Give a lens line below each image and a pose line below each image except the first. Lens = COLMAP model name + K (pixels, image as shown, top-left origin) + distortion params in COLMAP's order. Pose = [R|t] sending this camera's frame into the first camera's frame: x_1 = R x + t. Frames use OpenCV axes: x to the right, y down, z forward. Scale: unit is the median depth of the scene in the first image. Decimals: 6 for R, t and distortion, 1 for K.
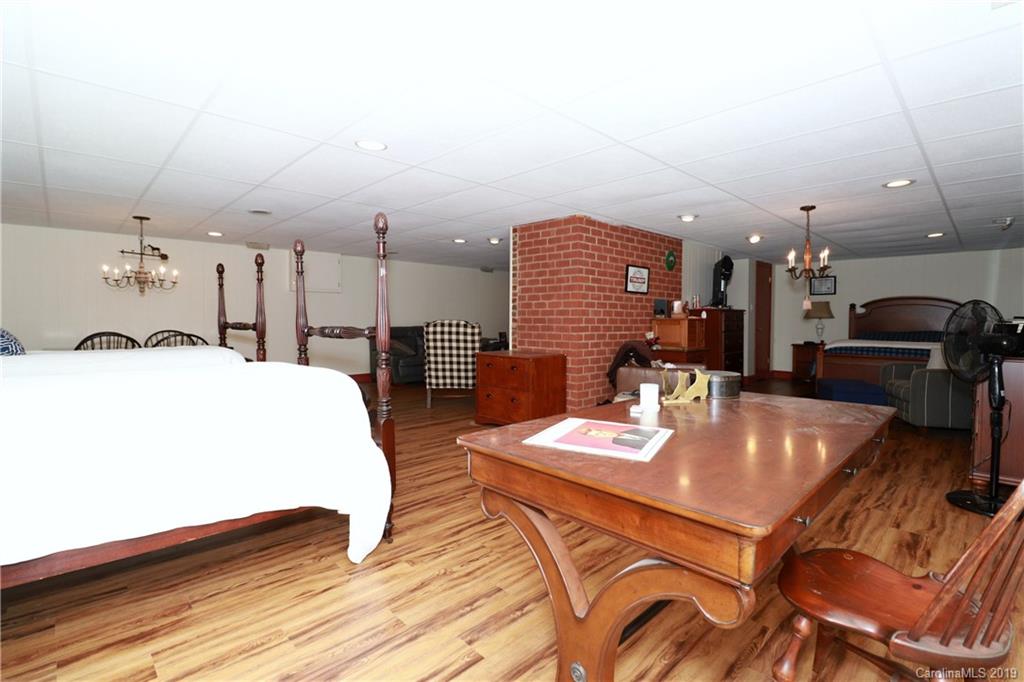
lens RADIAL K [[474.3, 0, 512.9], [0, 474.3, 329.0], [0, 0, 1]] dist [-0.000733, -0.000846]
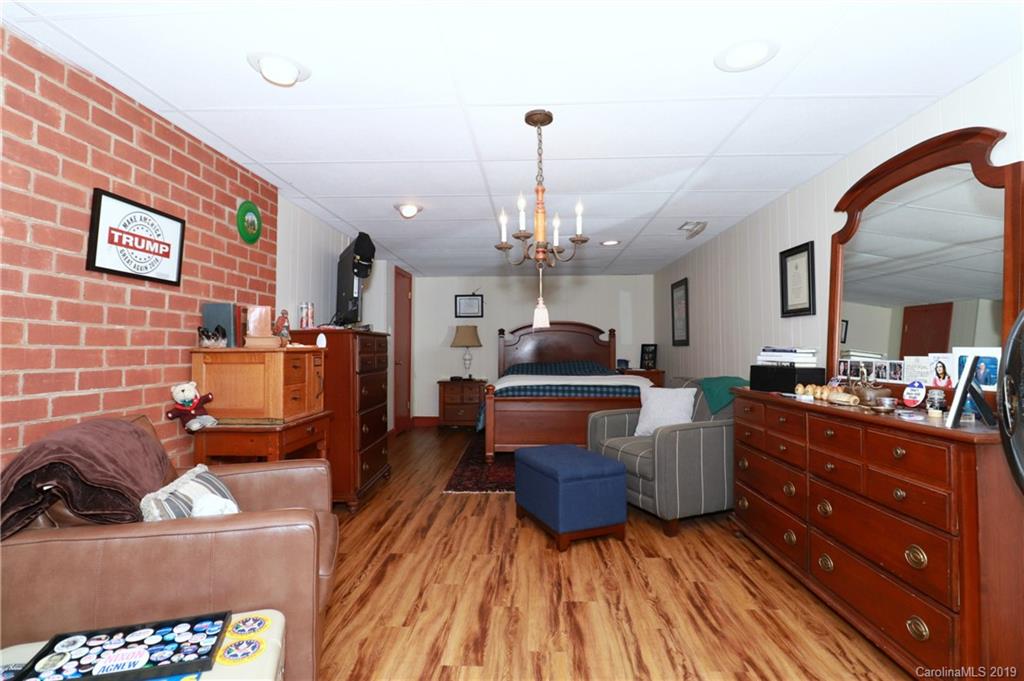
lens RADIAL K [[474.3, 0, 512.9], [0, 474.3, 328.5], [0, 0, 1]] dist [-0.000733, -0.000846]
pose [[0.715857, 0.022511, 0.697883, 0.206087], [0.021831, 0.998270, -0.054593, -0.011465], [-0.697905, 0.054316, 0.714128, 0.522495]]
